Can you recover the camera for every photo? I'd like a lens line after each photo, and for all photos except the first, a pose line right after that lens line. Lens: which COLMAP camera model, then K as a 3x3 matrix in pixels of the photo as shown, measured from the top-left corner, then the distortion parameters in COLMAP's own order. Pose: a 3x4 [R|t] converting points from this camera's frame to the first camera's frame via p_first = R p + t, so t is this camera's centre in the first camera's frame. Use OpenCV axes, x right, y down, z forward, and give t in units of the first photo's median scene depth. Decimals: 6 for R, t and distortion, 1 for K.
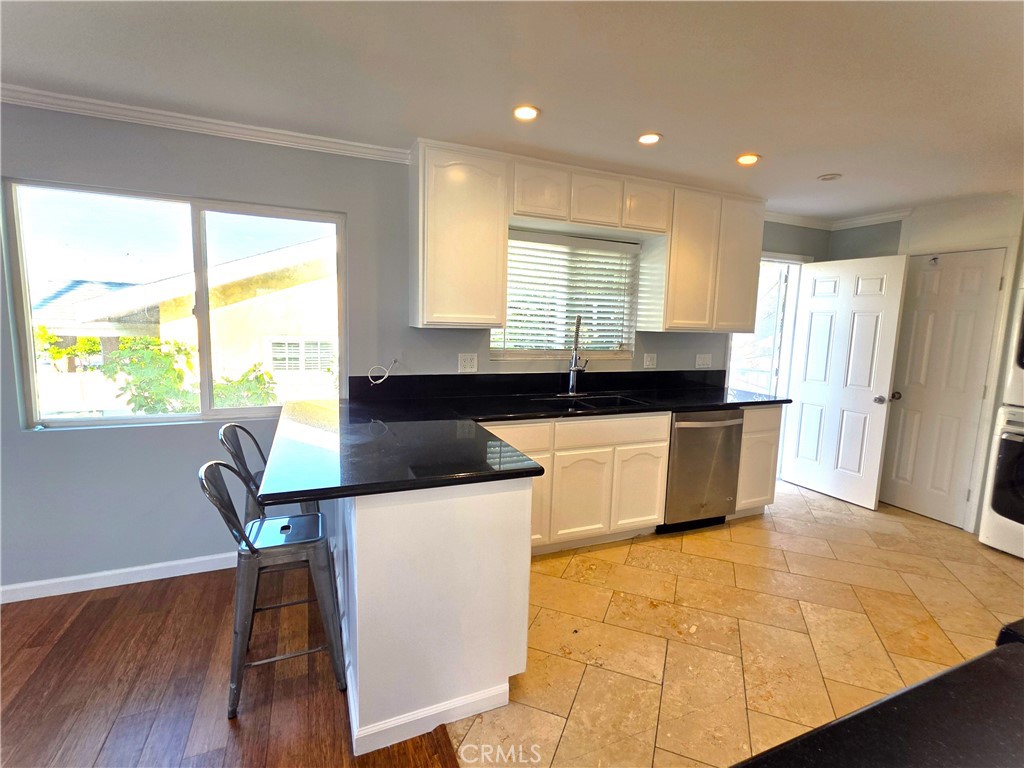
lens RADIAL K [[477.2, 0, 518.7], [0, 477.2, 376.2], [0, 0, 1]] dist [-0.000262, 0.000155]
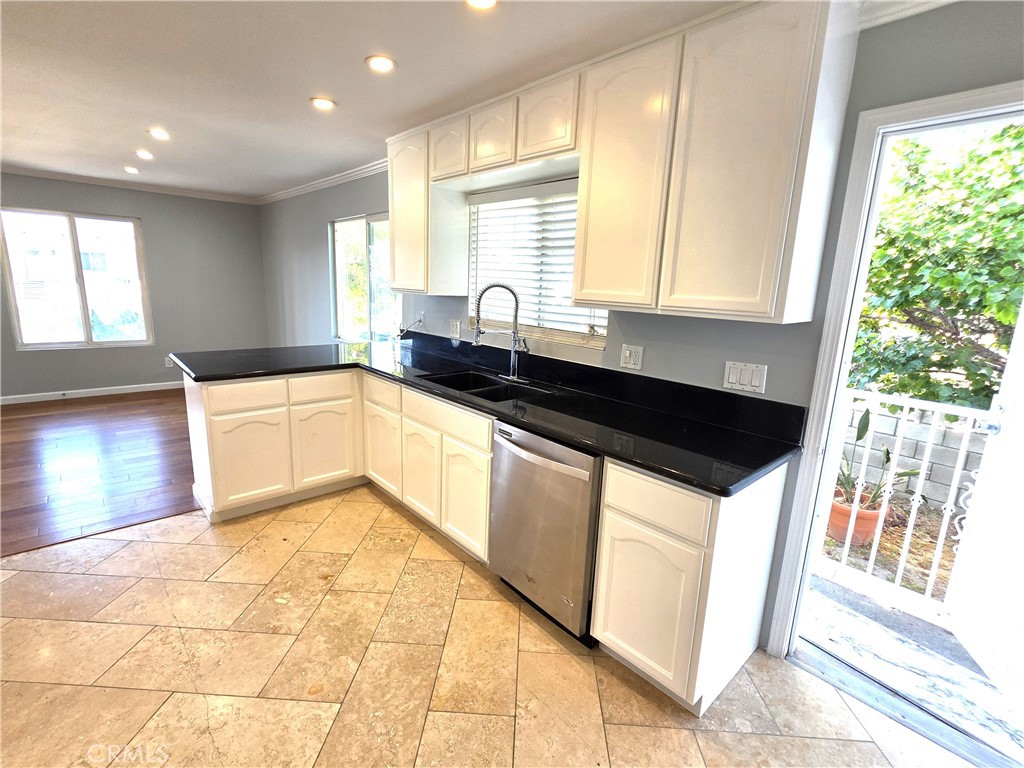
lens RADIAL K [[477.2, 0, 520.3], [0, 477.2, 382.3], [0, 0, 1]] dist [-0.000262, 0.000155]
pose [[0.336170, 0.177593, -0.924906, 1.194982], [-0.141442, 0.980442, 0.136848, -0.095206], [0.931120, 0.084817, 0.354715, 0.949971]]
